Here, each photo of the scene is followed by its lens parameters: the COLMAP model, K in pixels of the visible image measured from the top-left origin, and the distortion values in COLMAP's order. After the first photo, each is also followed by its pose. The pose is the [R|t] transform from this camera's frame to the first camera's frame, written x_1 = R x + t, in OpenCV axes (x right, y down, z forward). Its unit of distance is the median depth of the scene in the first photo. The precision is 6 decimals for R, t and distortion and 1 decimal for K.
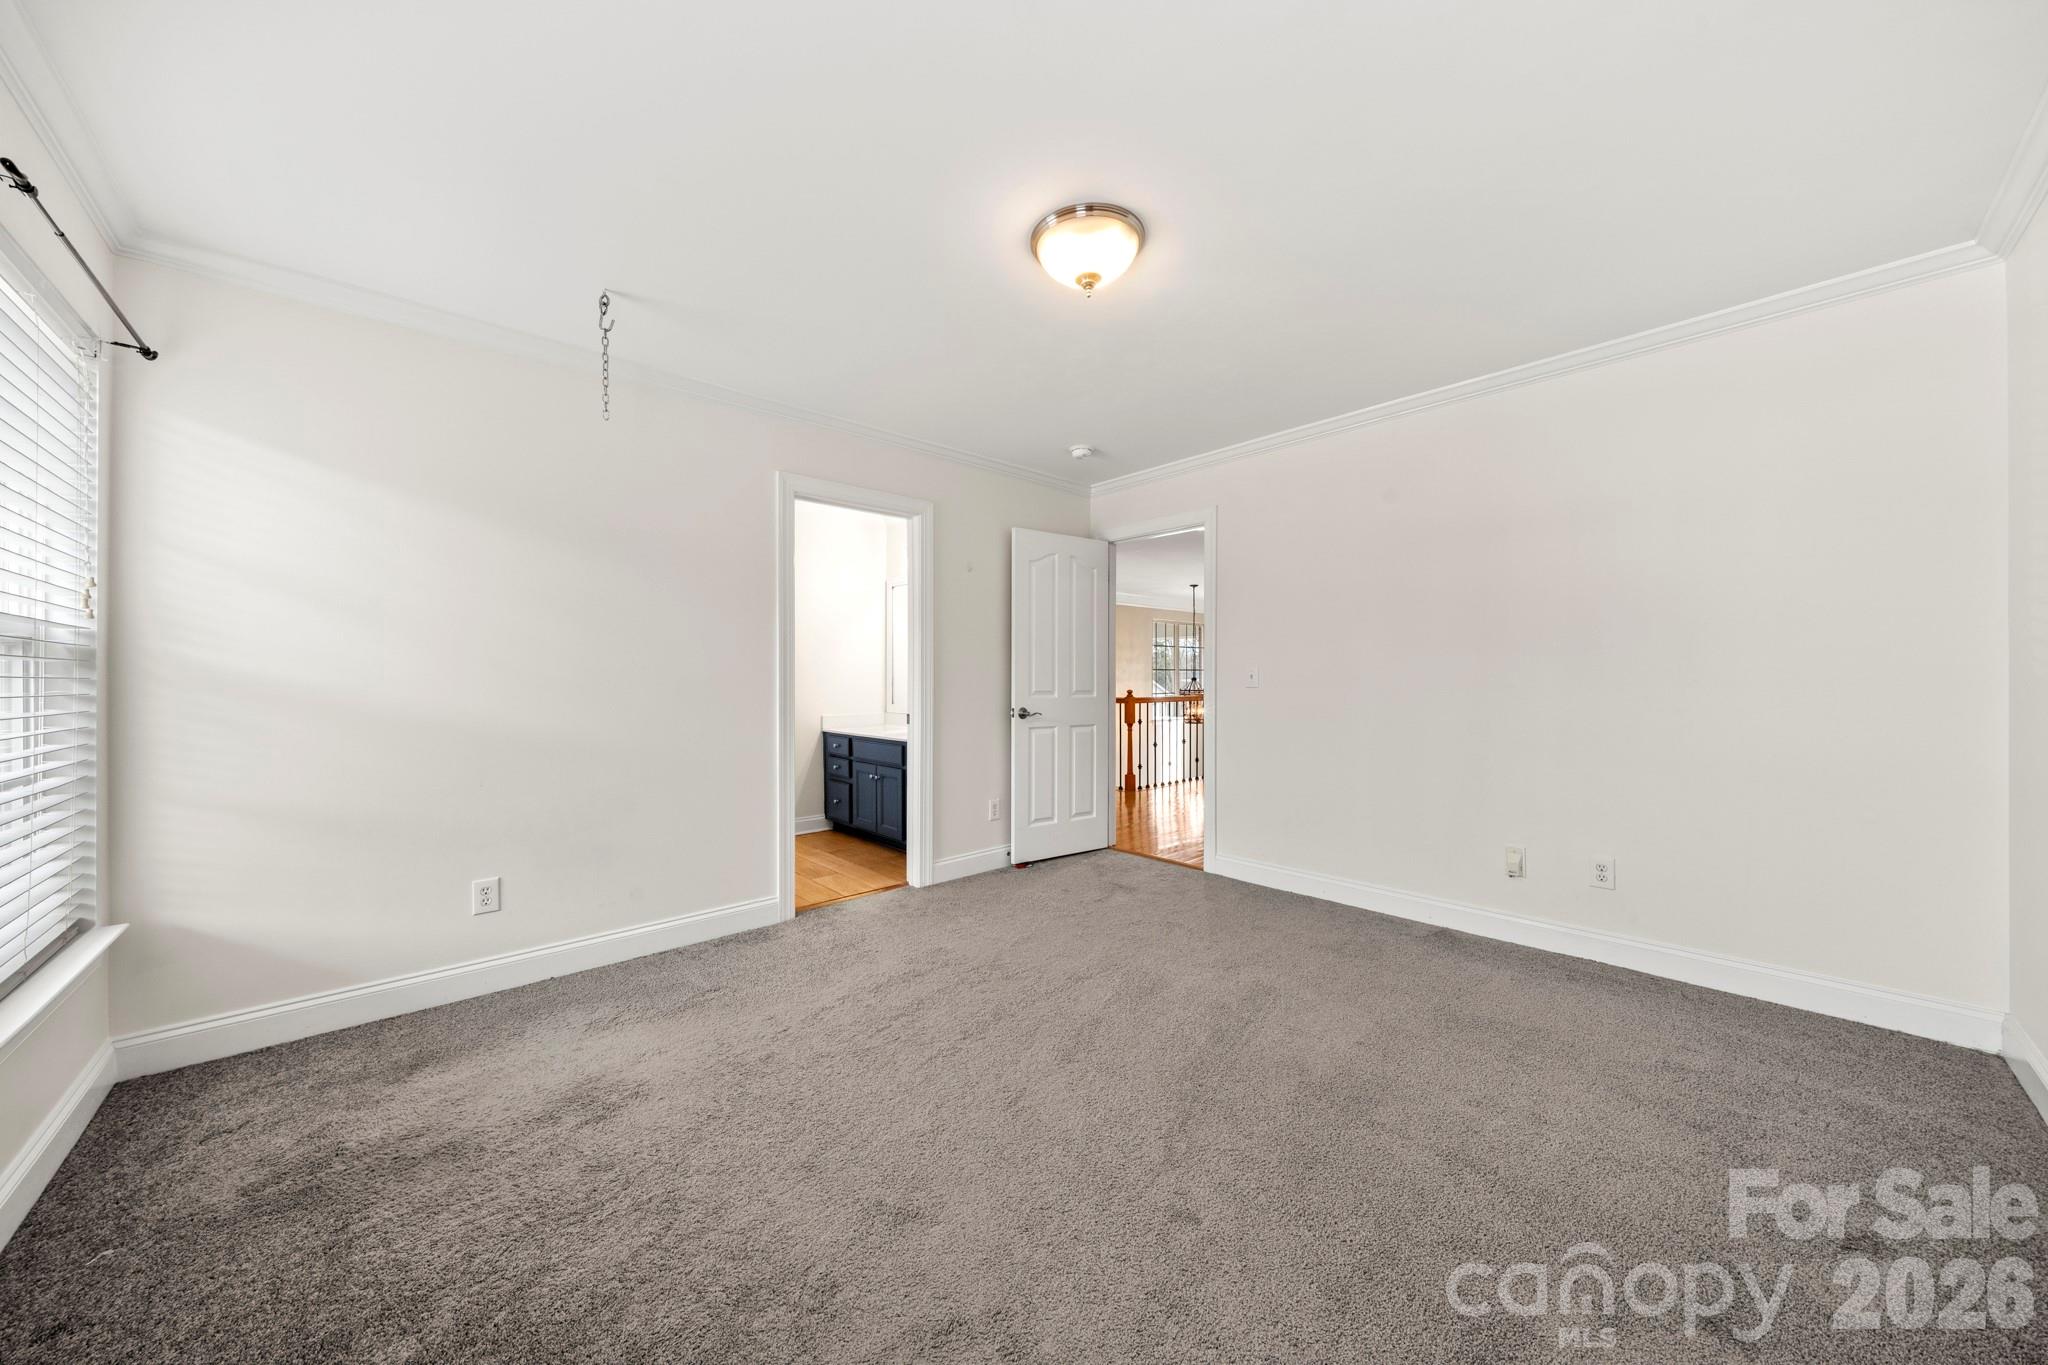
lens RADIAL K [[699.3, 0, 1024.0], [0, 699.3, 682.5], [0, 0, 1]] dist [-0.000183, -0.000030]
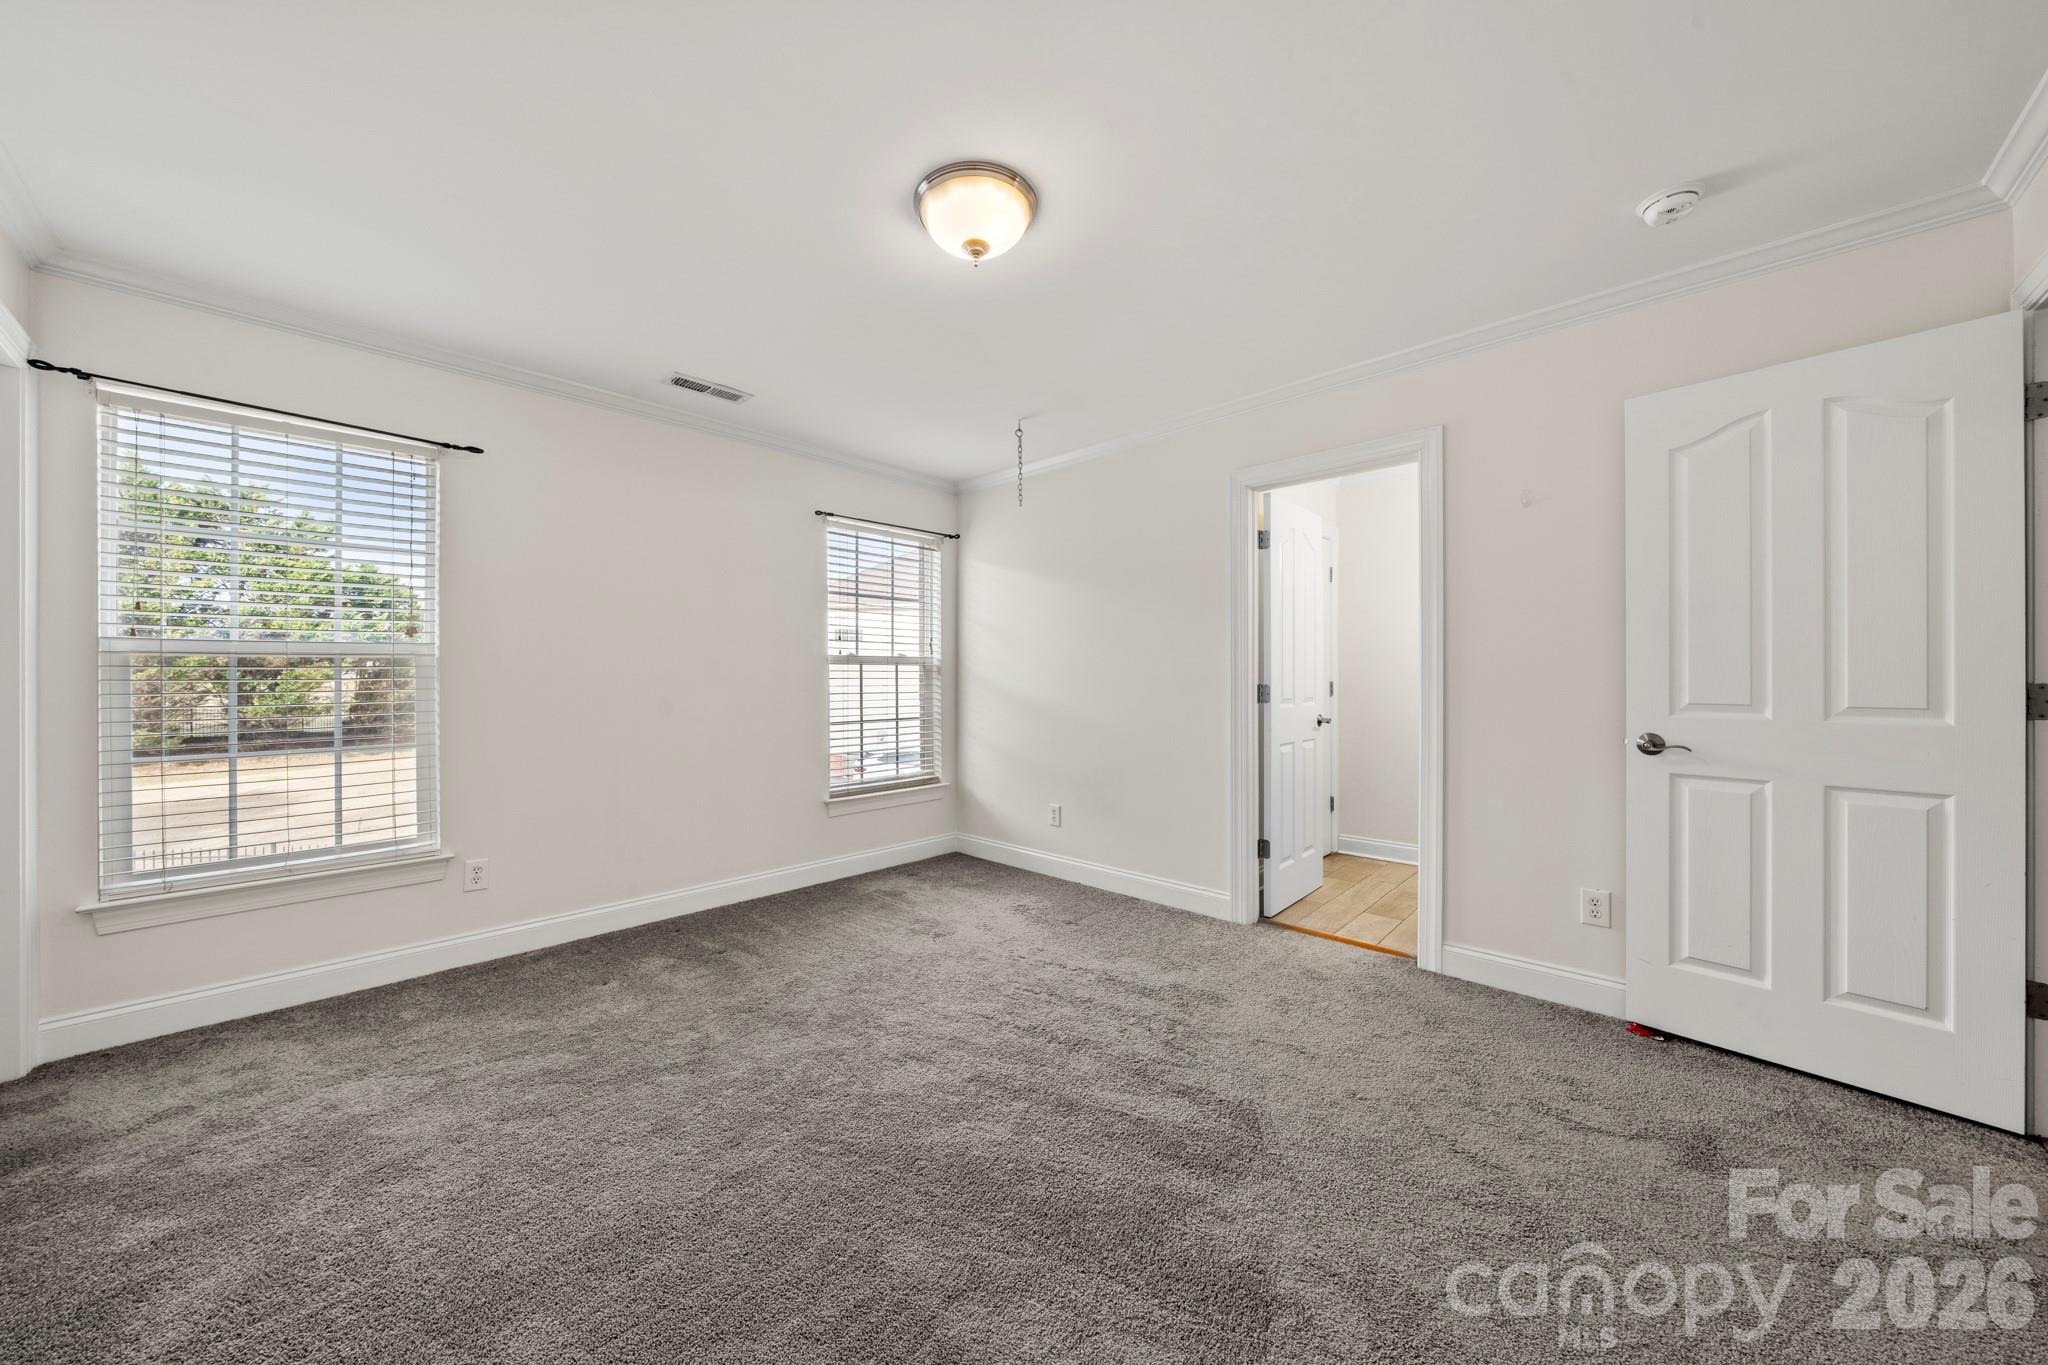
lens RADIAL K [[699.3, 0, 1024.0], [0, 699.3, 682.5], [0, 0, 1]] dist [-0.000183, -0.000030]
pose [[0.075153, 0.001349, -0.997171, 0.659264], [-0.010138, 0.999948, 0.000589, 0.002674], [0.997120, 0.010065, 0.075163, 0.655601]]
